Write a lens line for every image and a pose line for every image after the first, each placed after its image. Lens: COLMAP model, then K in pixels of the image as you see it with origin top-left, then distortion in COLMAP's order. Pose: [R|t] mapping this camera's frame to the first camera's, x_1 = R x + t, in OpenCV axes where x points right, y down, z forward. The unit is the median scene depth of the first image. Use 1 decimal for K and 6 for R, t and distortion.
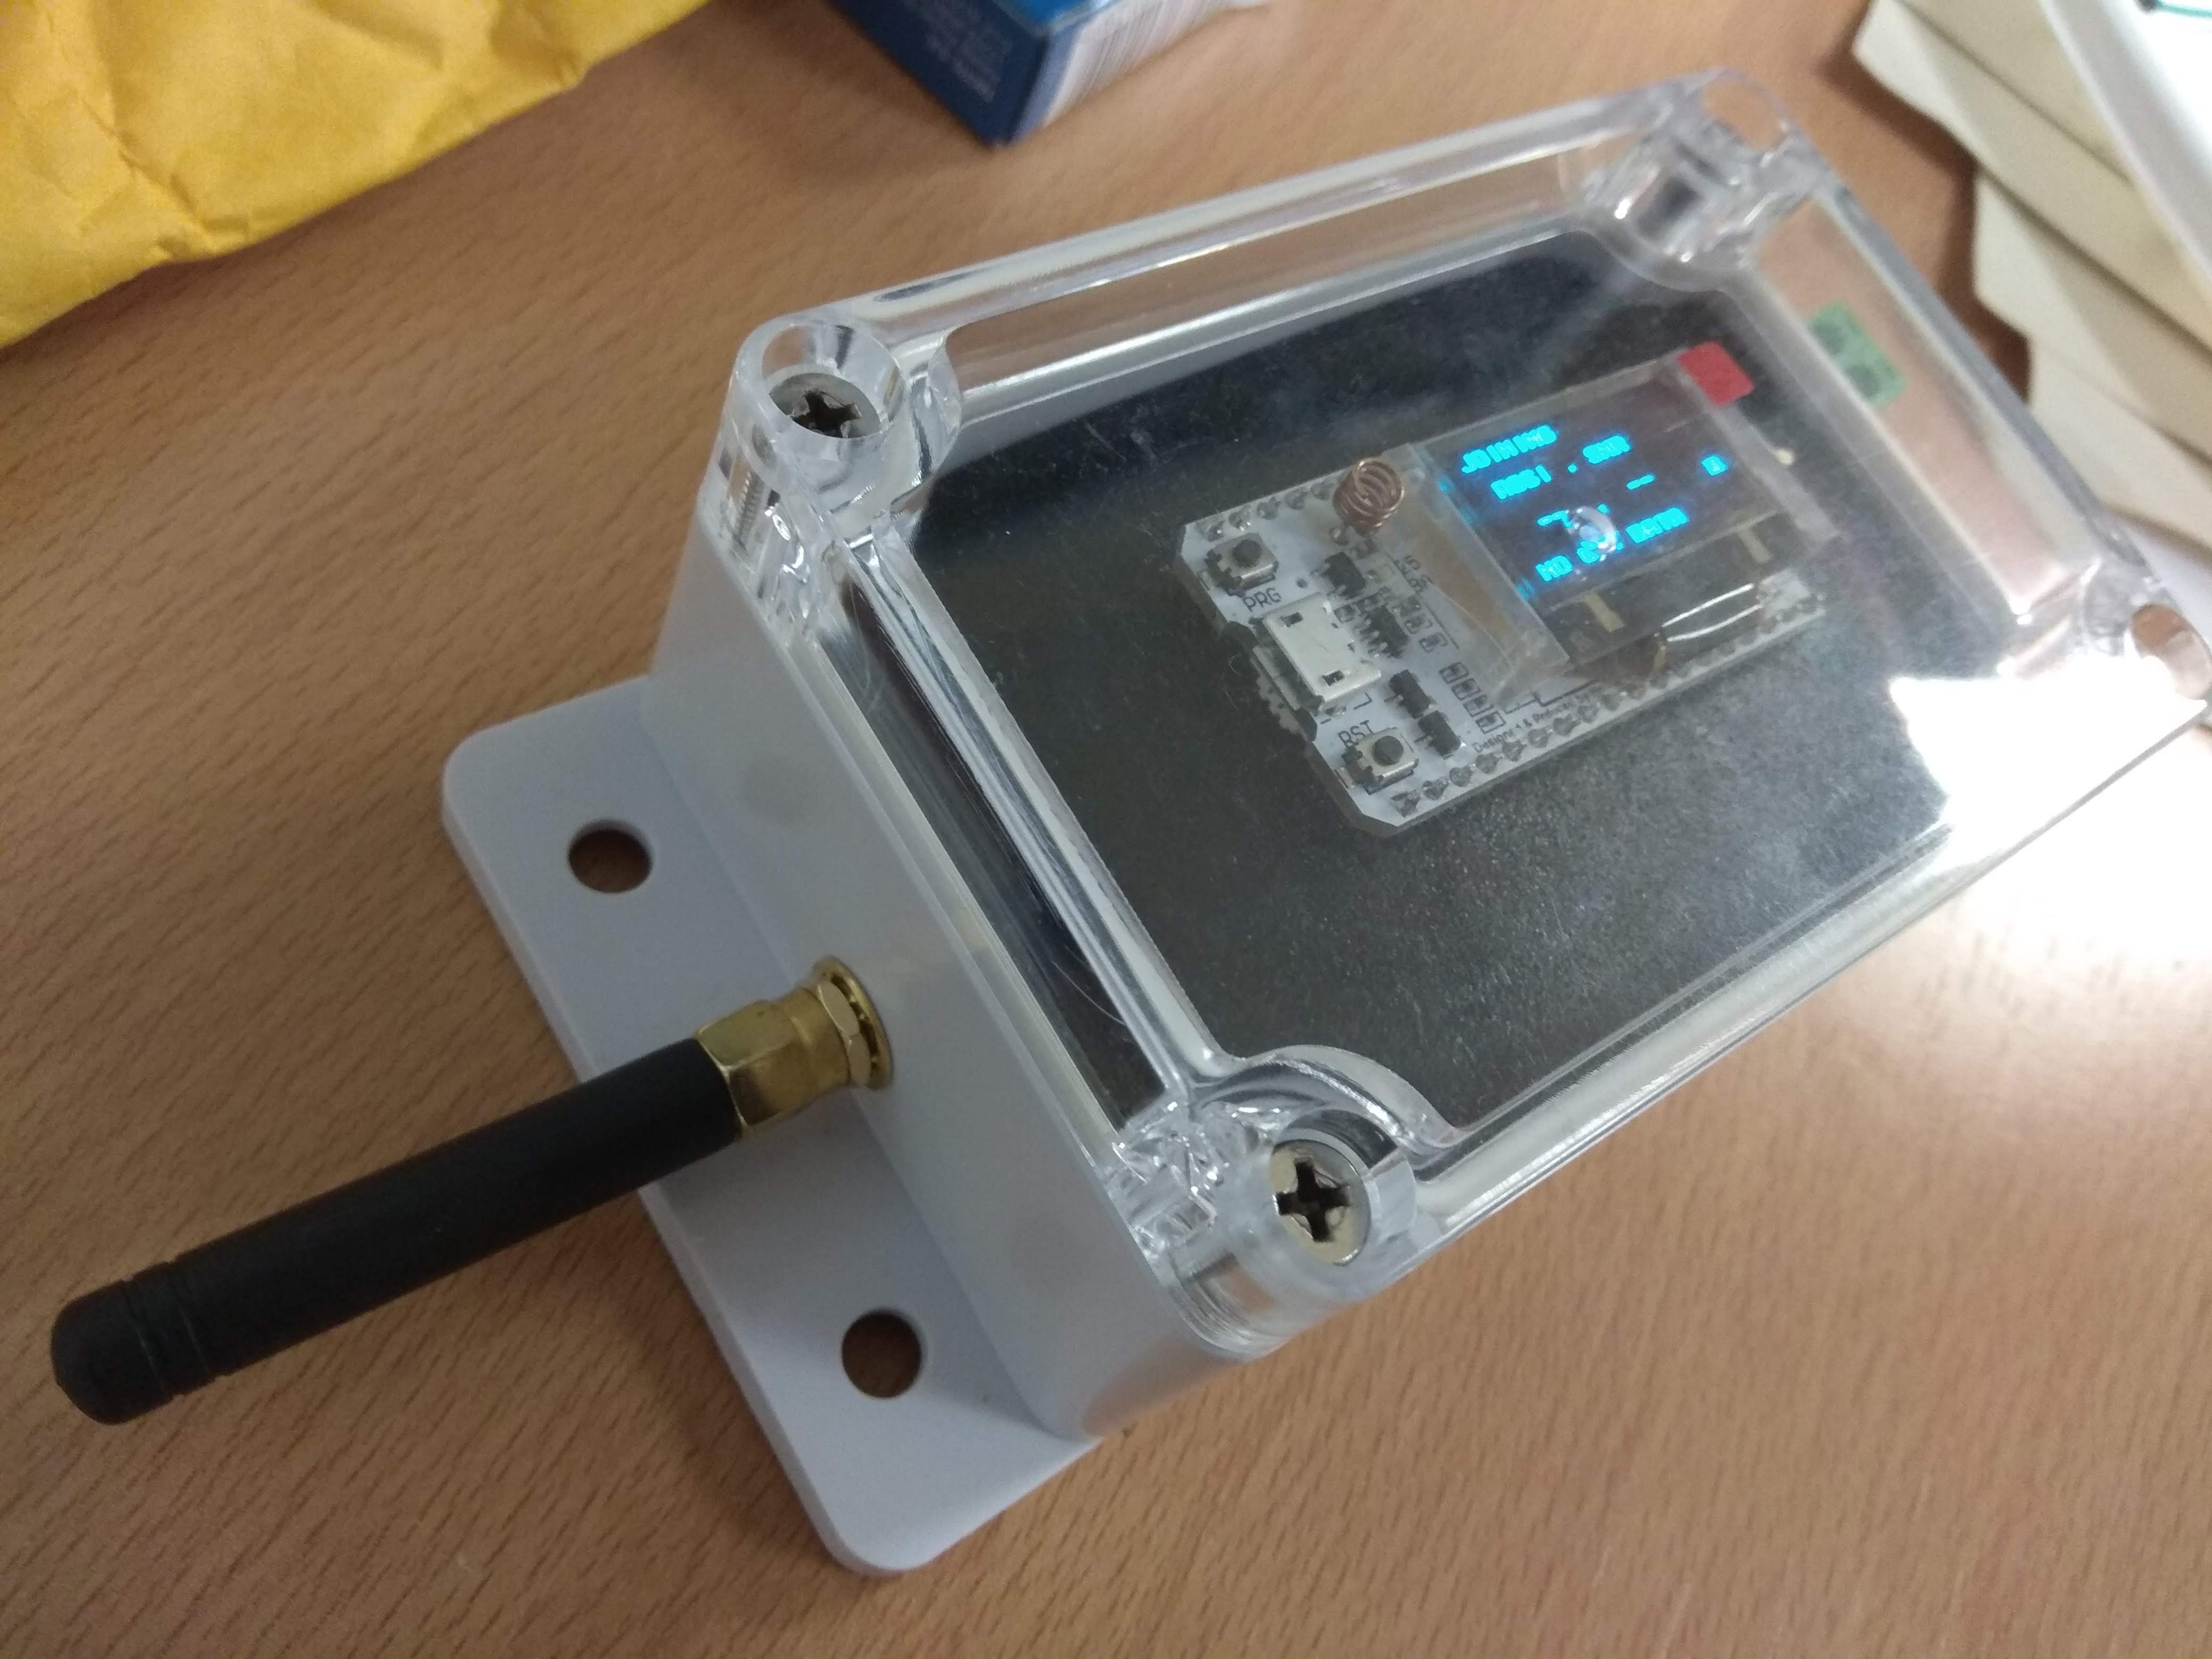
lens RADIAL K [[1857.4, 0, 1106.0], [0, 1857.4, 829.5], [0, 0, 1]] dist [0.108645, -0.341484]
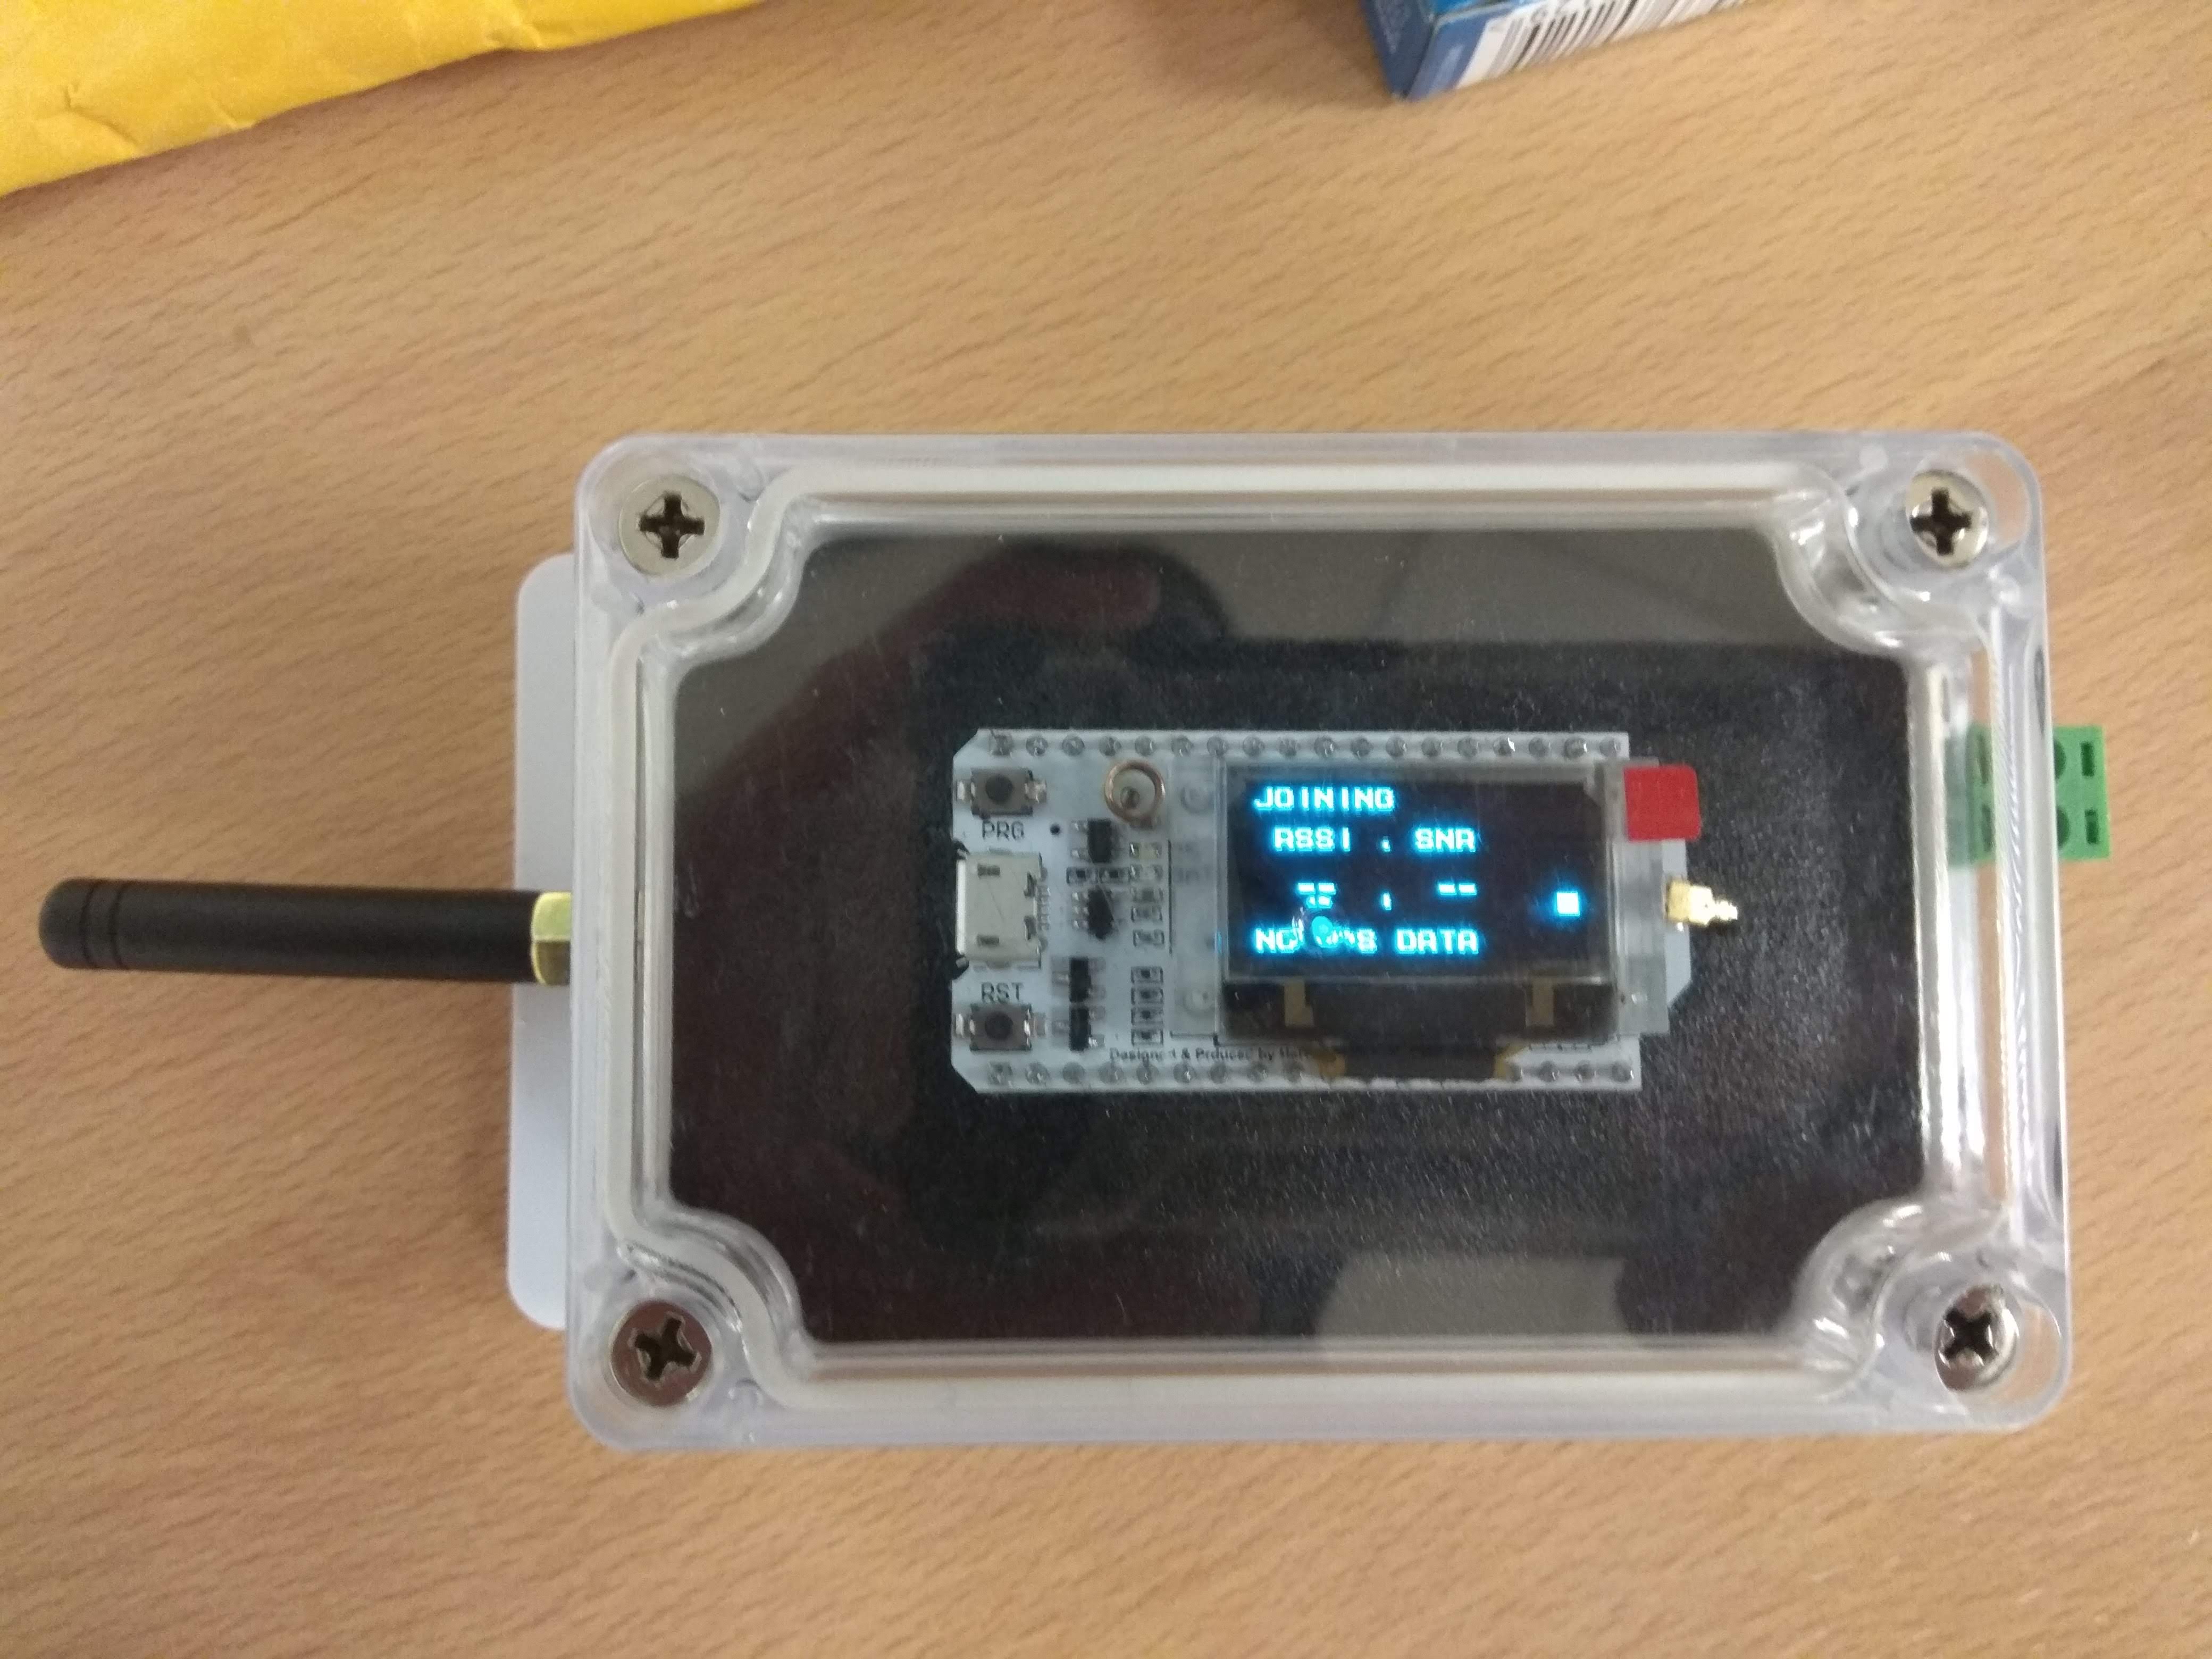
lens RADIAL K [[1857.4, 0, 1106.0], [0, 1857.4, 829.5], [0, 0, 1]] dist [0.108645, -0.341484]
pose [[0.794581, 0.497256, -0.348392, 0.467662], [-0.365961, 0.850100, 0.378686, -0.512300], [0.484472, -0.173399, 0.857450, 0.124940]]
